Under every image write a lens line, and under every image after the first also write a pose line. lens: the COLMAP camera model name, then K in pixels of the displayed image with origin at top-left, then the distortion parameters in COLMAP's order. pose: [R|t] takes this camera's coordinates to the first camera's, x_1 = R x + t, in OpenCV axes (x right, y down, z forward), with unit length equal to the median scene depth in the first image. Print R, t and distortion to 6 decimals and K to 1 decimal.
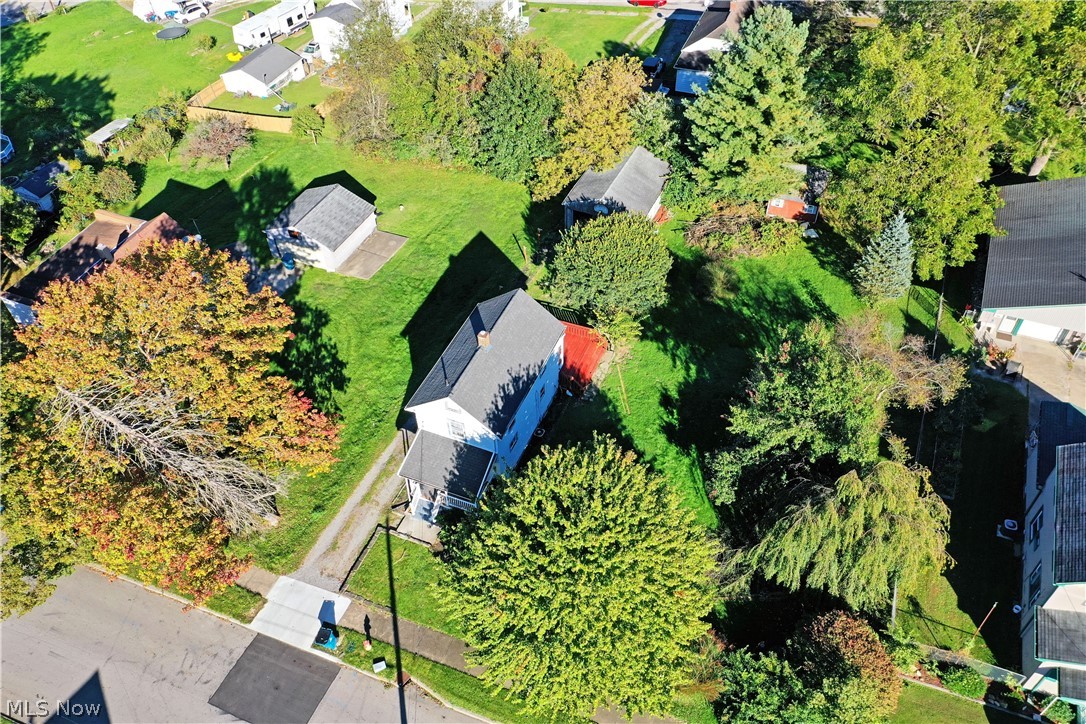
lens RADIAL K [[856.4, 0, 543.0], [0, 856.4, 362.0], [0, 0, 1]] dist [0.028752, -0.004907]
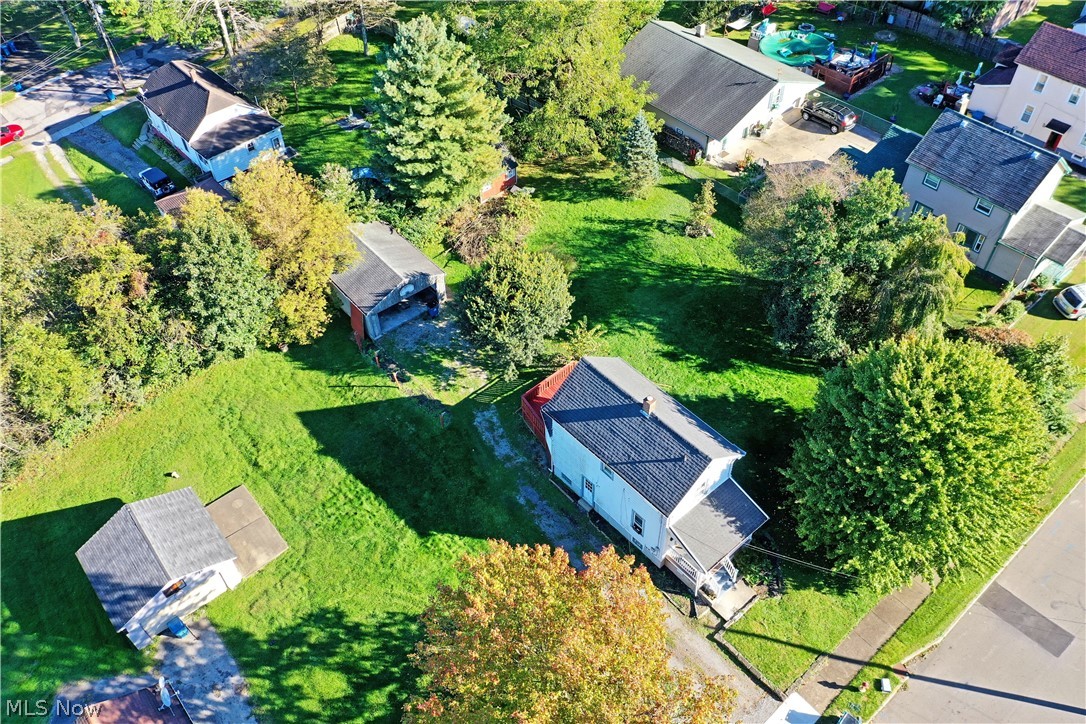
lens RADIAL K [[856.4, 0, 543.0], [0, 856.4, 362.0], [0, 0, 1]] dist [0.028752, -0.004907]
pose [[0.442606, -0.645105, 0.622848, -0.586428], [0.650012, 0.709296, 0.272732, -0.339672], [-0.617725, 0.284146, 0.733265, 0.333297]]
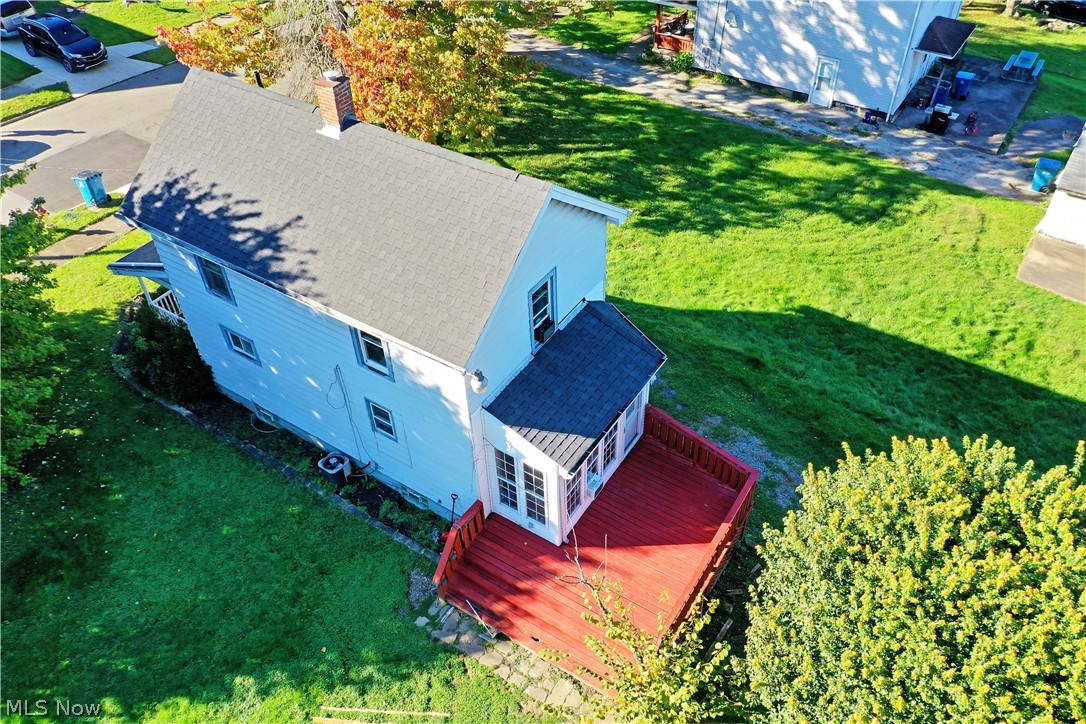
lens RADIAL K [[856.4, 0, 543.0], [0, 856.4, 362.0], [0, 0, 1]] dist [0.028752, -0.004907]
pose [[-0.192074, 0.696768, -0.691102, 0.202468], [-0.682348, 0.411319, 0.604333, -0.221150], [0.705343, 0.587649, 0.396435, 0.862991]]
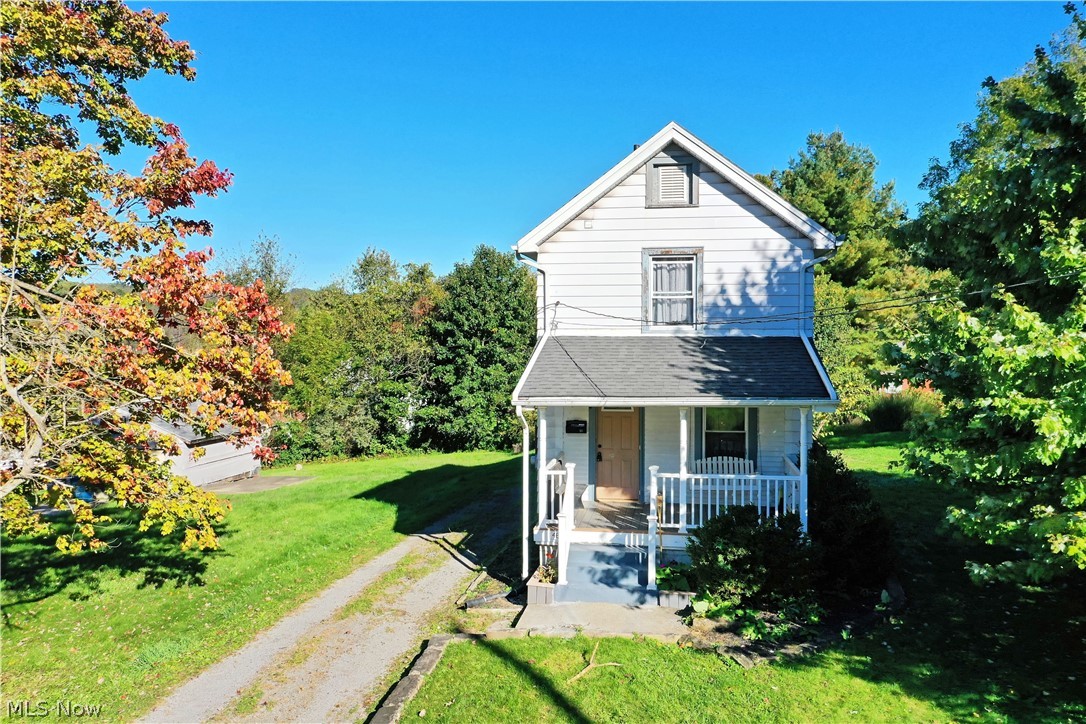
lens RADIAL K [[856.4, 0, 543.0], [0, 856.4, 362.0], [0, 0, 1]] dist [0.028752, -0.004907]
pose [[0.971436, 0.022469, 0.236236, -0.200172], [0.151833, 0.706213, -0.691527, 0.281959], [-0.182370, 0.707642, 0.682630, 0.699309]]
